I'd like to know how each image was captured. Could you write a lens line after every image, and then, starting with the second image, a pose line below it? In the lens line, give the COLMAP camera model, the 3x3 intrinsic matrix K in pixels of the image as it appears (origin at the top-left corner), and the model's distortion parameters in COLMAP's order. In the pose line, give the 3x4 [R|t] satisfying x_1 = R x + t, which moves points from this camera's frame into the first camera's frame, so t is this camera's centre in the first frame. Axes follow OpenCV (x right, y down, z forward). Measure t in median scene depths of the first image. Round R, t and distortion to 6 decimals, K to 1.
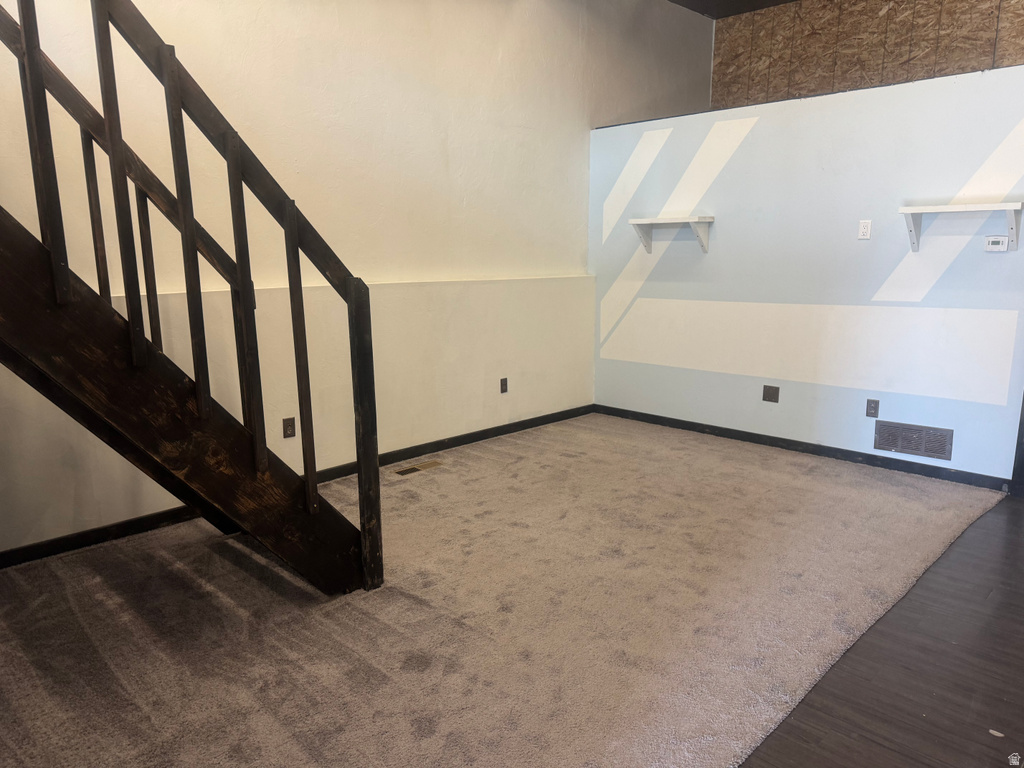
lens RADIAL K [[711.9, 0, 511.6], [0, 711.9, 390.3], [0, 0, 1]] dist [0.030636, -0.040100]
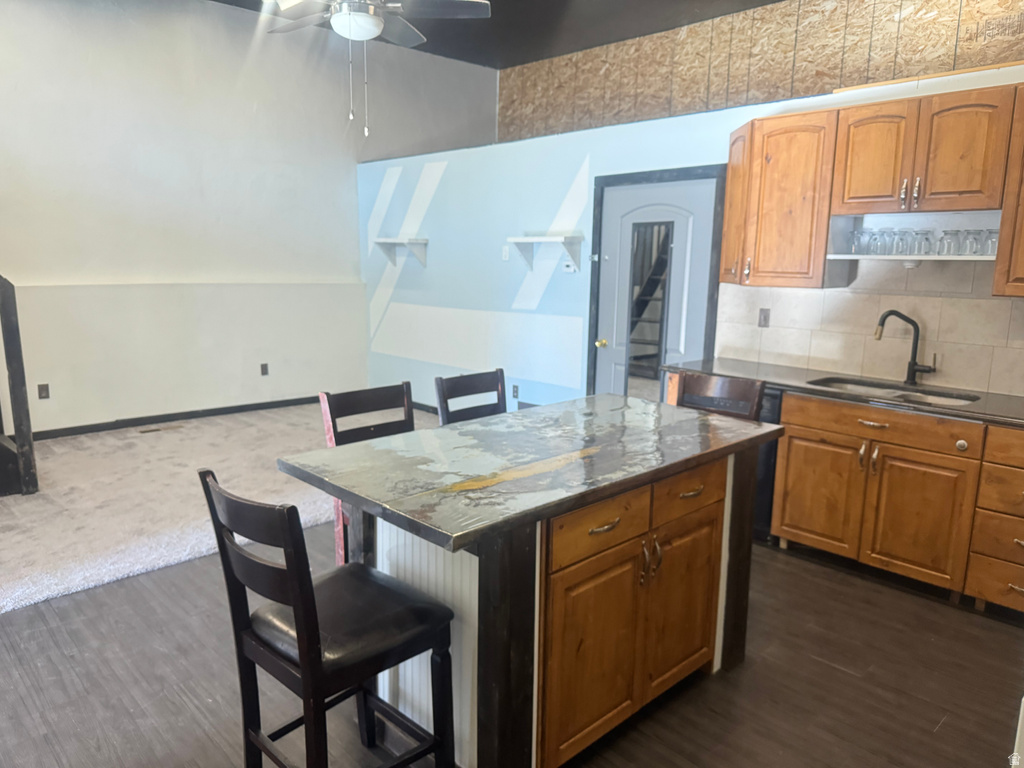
lens RADIAL K [[731.5, 0, 512.0], [0, 731.5, 384.0], [0, 0, 1]] dist [0.027441, -0.049891]
pose [[0.999081, 0.027850, -0.032593, 0.451054], [-0.028506, 0.999397, -0.019842, 0.029957], [0.032021, 0.020753, 0.999272, -0.250389]]
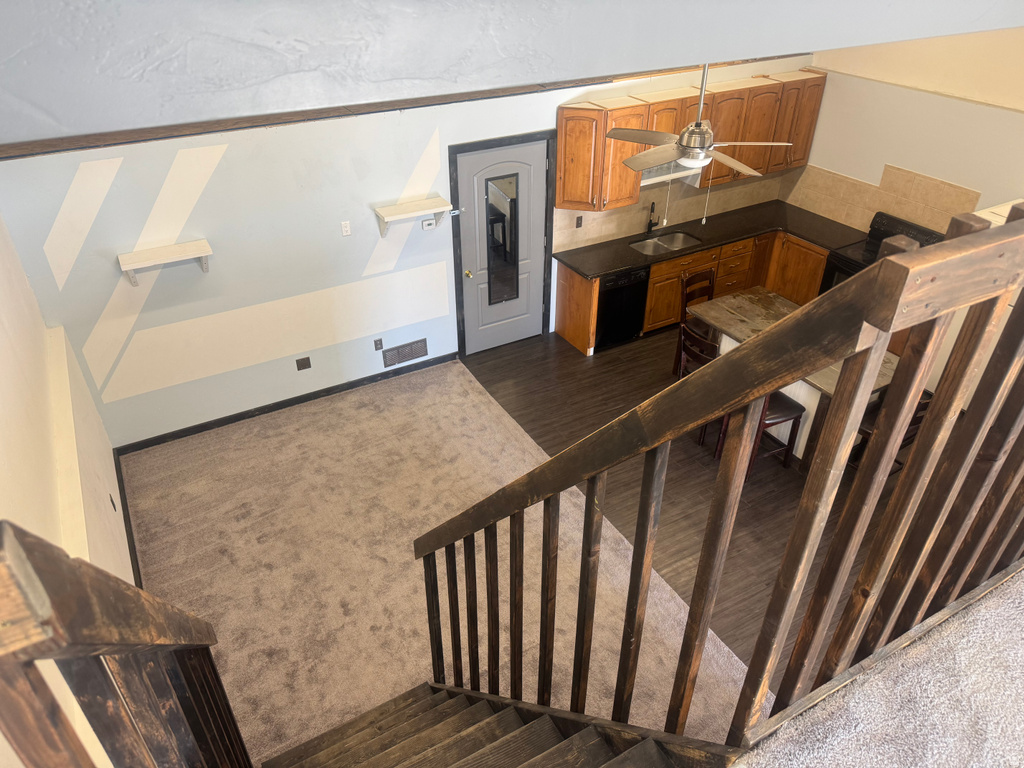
lens RADIAL K [[706.7, 0, 512.0], [0, 706.7, 384.0], [0, 0, 1]] dist [0.129368, -0.236946]
pose [[0.272187, -0.530965, 0.802490, -0.493222], [0.183484, 0.847314, 0.498389, -0.466607], [-0.944589, 0.011590, 0.328051, 0.242984]]
